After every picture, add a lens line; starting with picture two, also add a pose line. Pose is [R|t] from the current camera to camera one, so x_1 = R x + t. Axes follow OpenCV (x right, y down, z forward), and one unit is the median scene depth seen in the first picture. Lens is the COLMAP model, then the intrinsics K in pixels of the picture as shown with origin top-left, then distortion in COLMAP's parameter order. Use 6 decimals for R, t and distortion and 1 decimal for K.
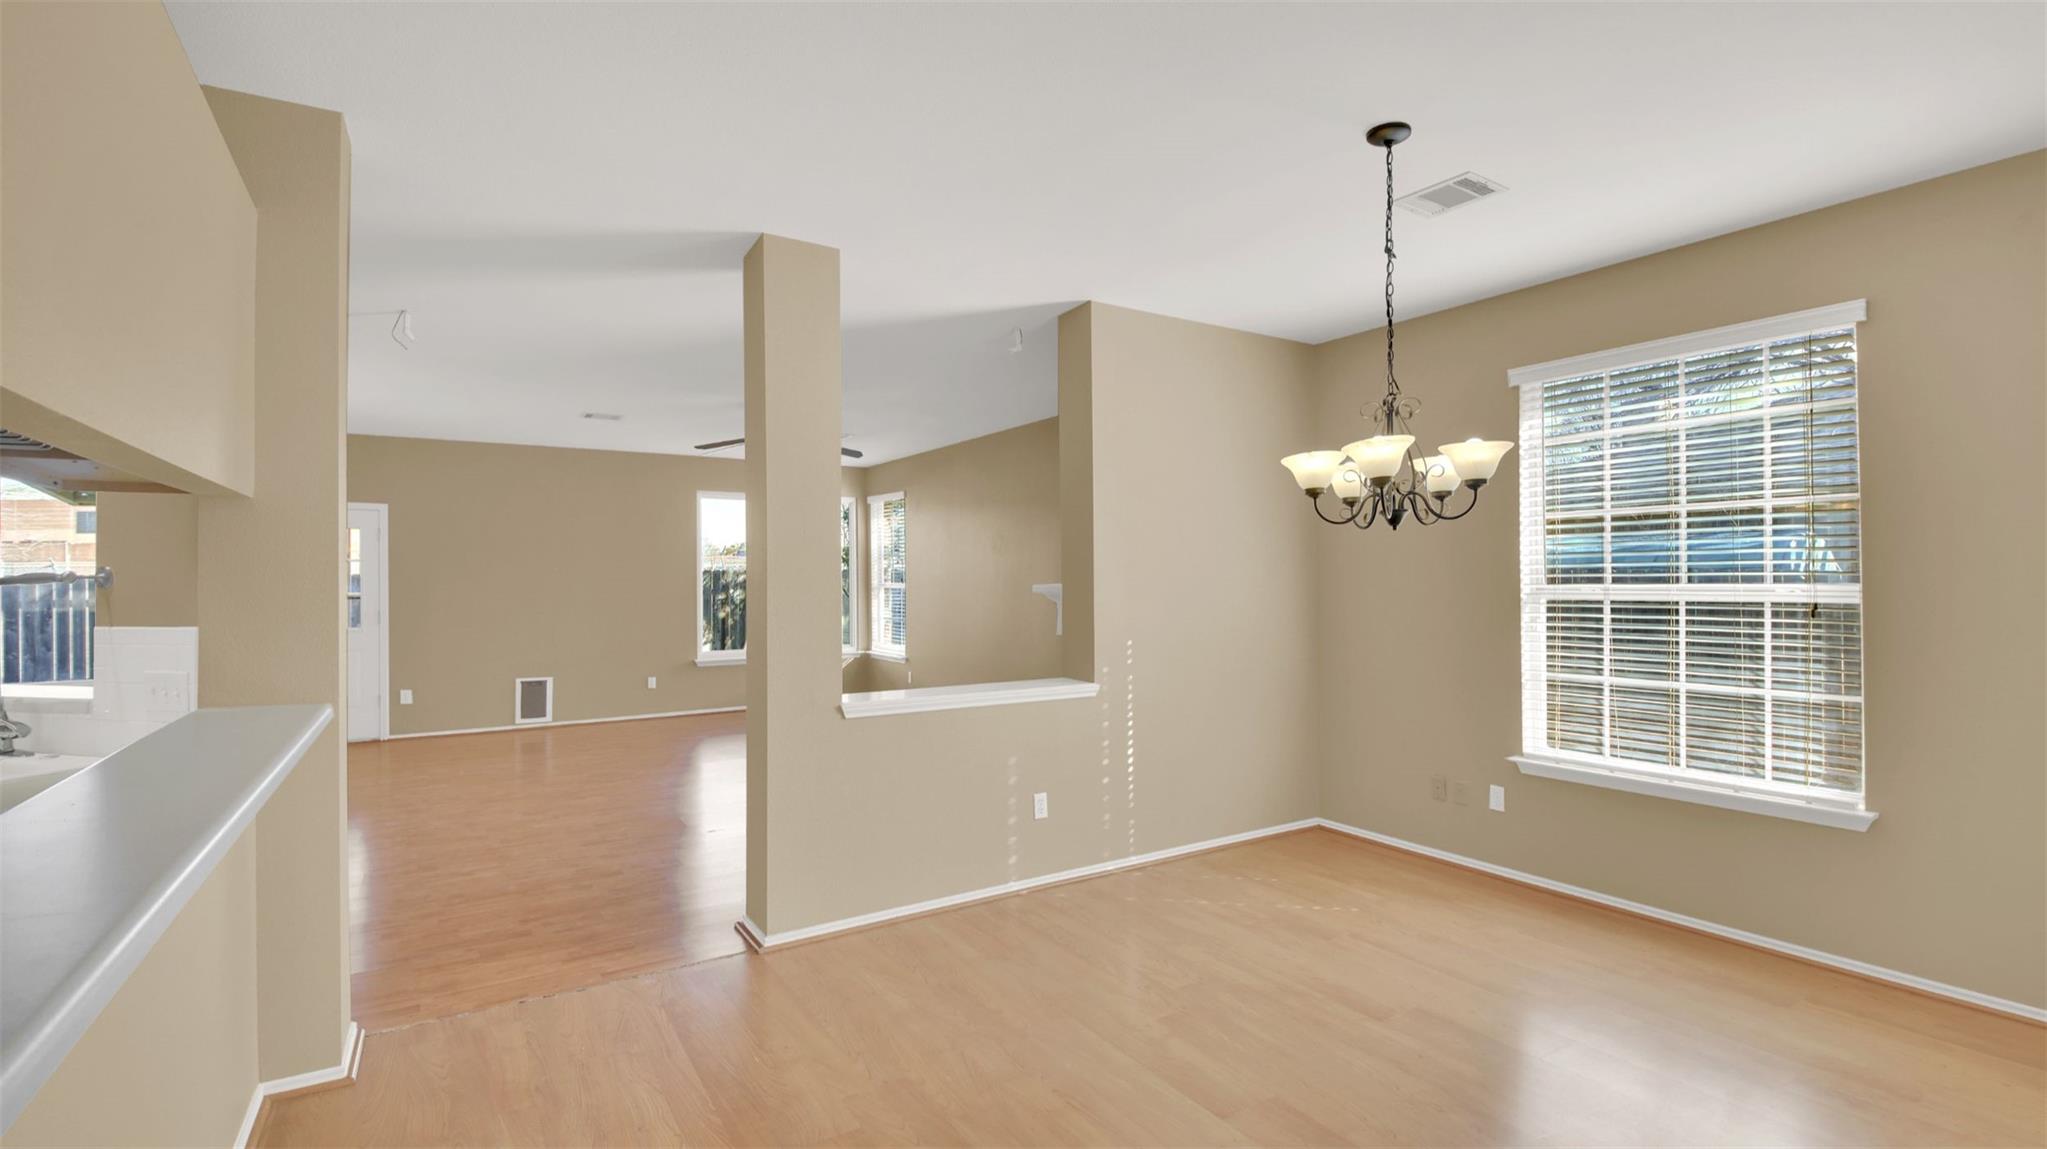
lens RADIAL K [[876.1, 0, 1023.5], [0, 876.1, 574.5], [0, 0, 1]] dist [-0.000521, -0.000153]
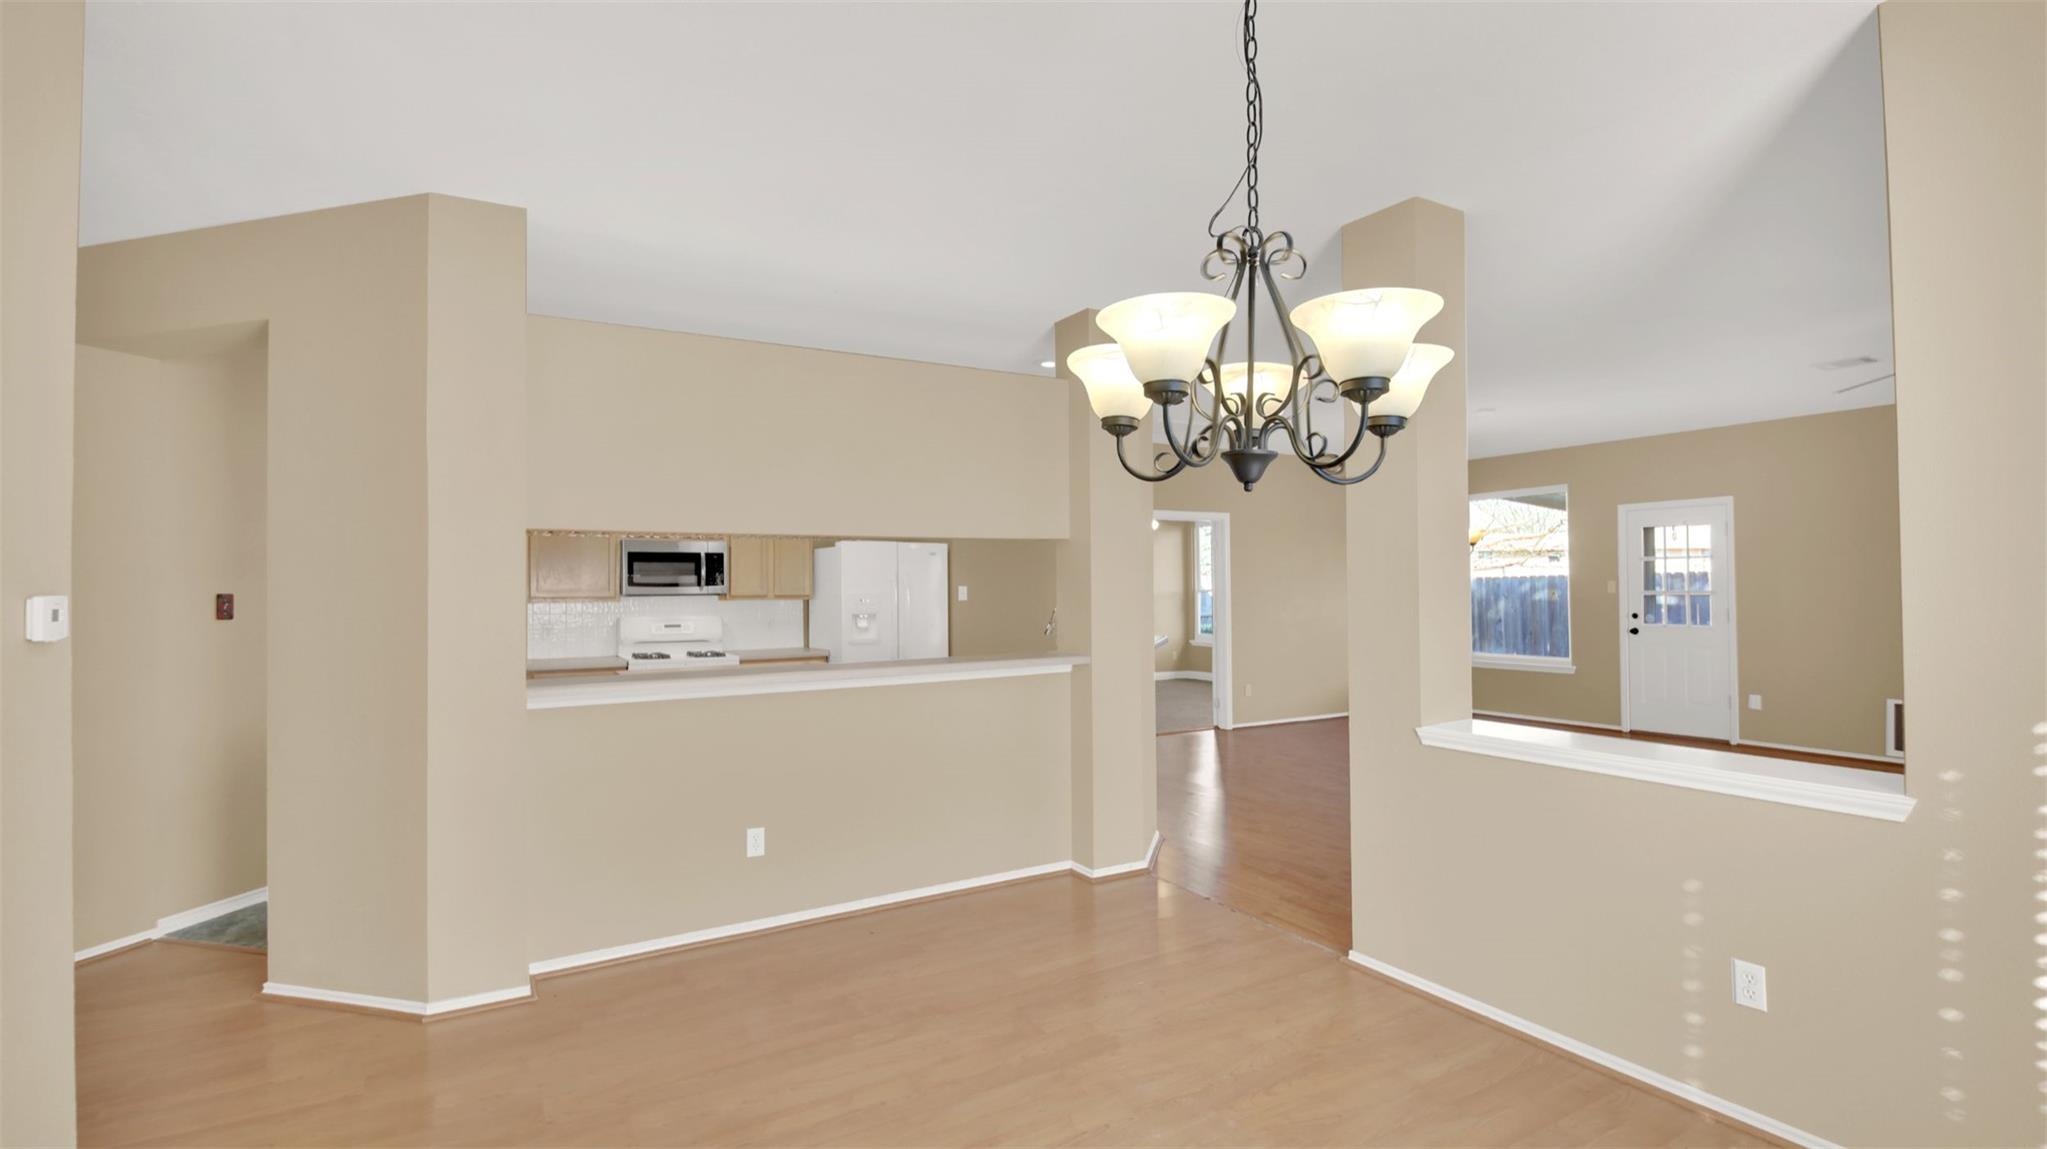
lens RADIAL K [[943.8, 0, 1023.5], [0, 943.8, 574.5], [0, 0, 1]] dist [-0.066472, 0.000330]
pose [[-0.057886, -0.001508, -0.998322, 0.613668], [0.006078, 0.999980, -0.001863, 0.003798], [0.998305, -0.006175, -0.057875, 0.590723]]
